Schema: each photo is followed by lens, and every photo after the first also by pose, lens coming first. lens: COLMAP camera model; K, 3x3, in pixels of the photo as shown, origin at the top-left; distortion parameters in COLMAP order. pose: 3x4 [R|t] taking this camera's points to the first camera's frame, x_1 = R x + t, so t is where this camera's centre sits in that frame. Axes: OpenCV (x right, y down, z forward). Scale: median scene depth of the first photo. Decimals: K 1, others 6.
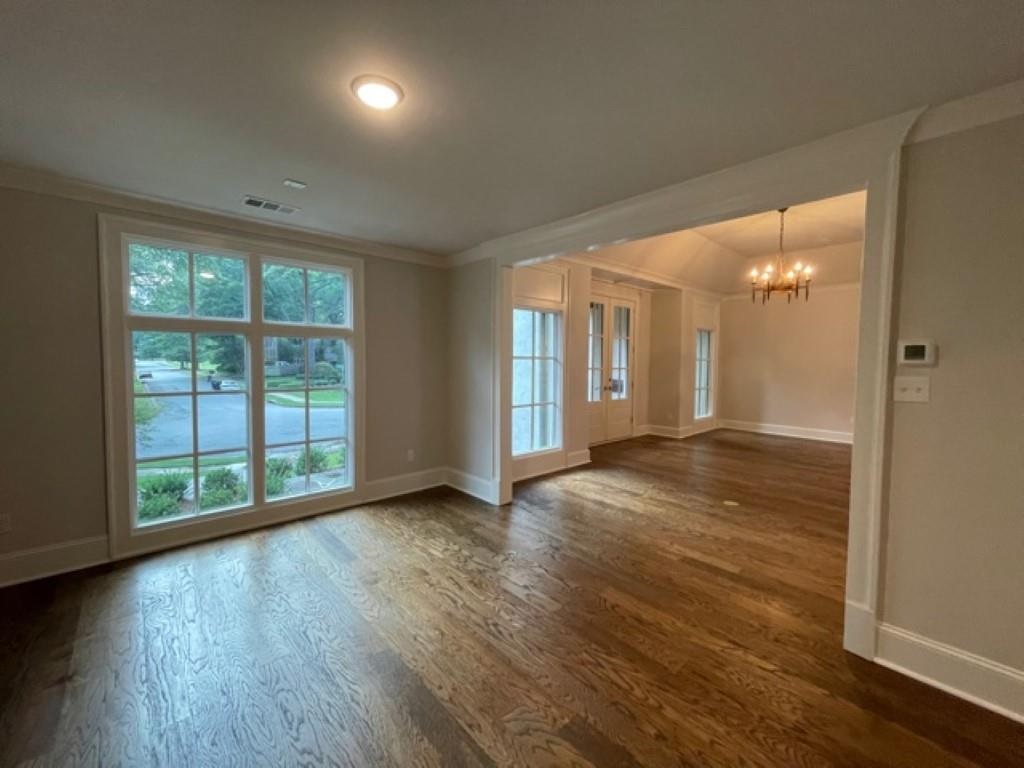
lens RADIAL K [[414.1, 0, 510.1], [0, 414.1, 378.3], [0, 0, 1]] dist [-0.000507, 0.000051]
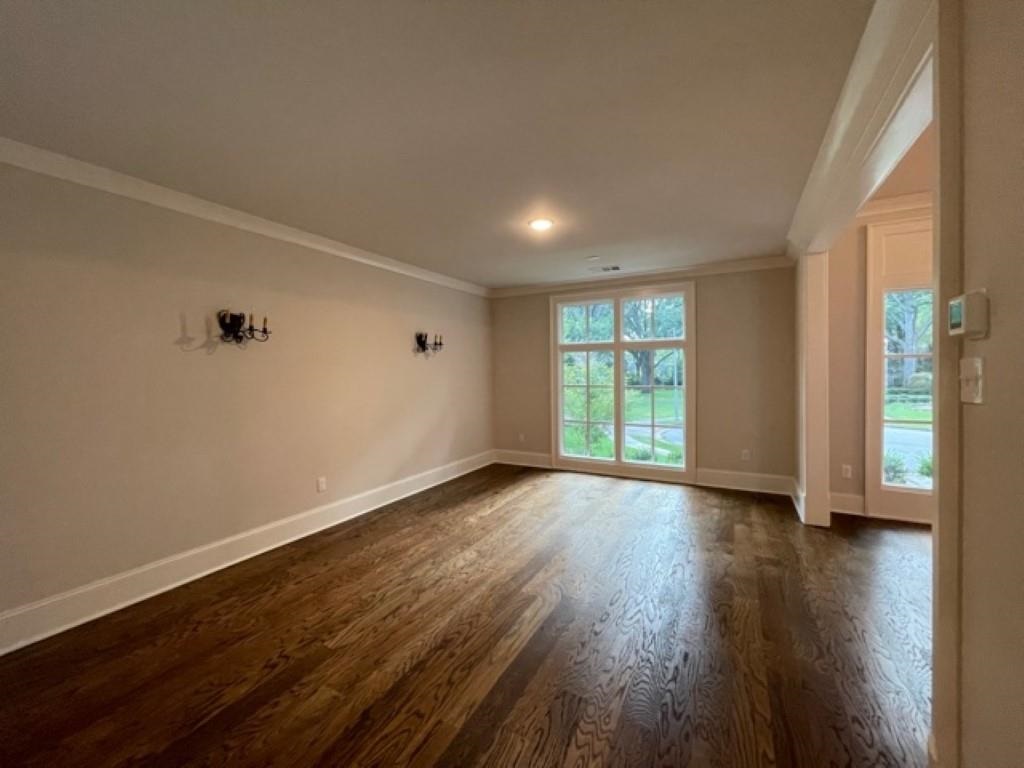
lens RADIAL K [[414.1, 0, 510.1], [0, 414.1, 378.3], [0, 0, 1]] dist [-0.000507, 0.000051]
pose [[0.326703, 0.000607, -0.945127, 0.671562], [-0.027976, 0.999568, -0.009029, 0.024552], [0.944713, 0.029391, 0.326578, 0.118765]]
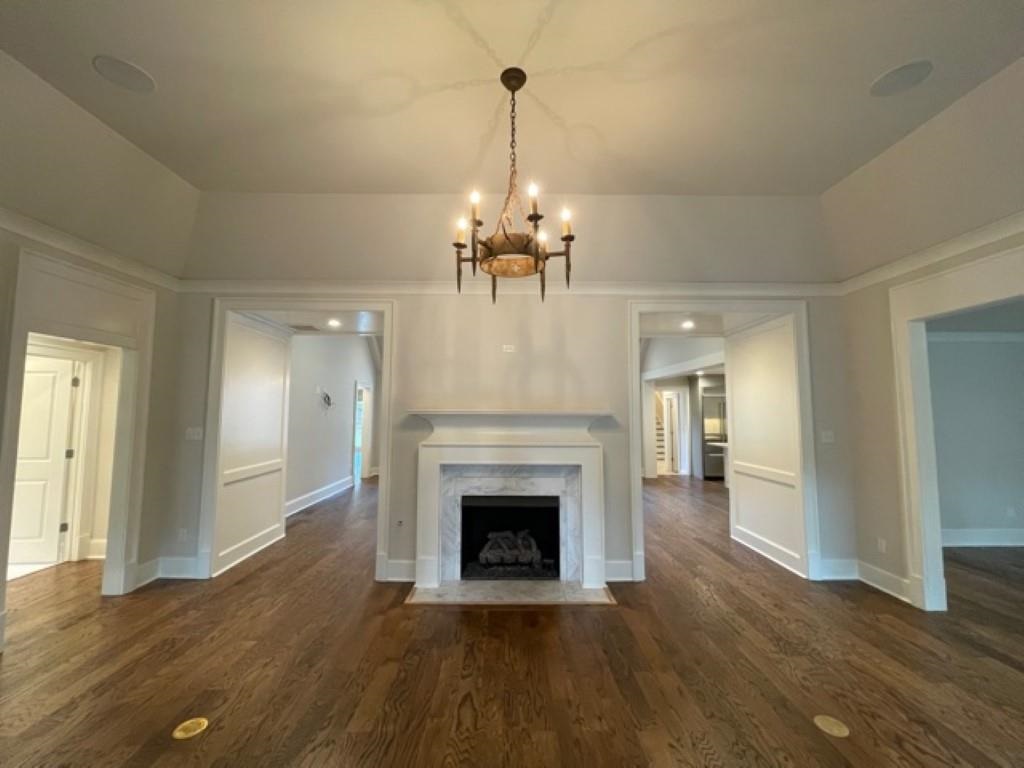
lens RADIAL K [[414.1, 0, 510.1], [0, 414.1, 378.3], [0, 0, 1]] dist [-0.000507, 0.000051]
pose [[-0.751293, 0.041601, 0.658657, 0.554971], [0.021422, 0.999023, -0.038663, -0.115537], [-0.659621, -0.014937, -0.751450, 1.879281]]
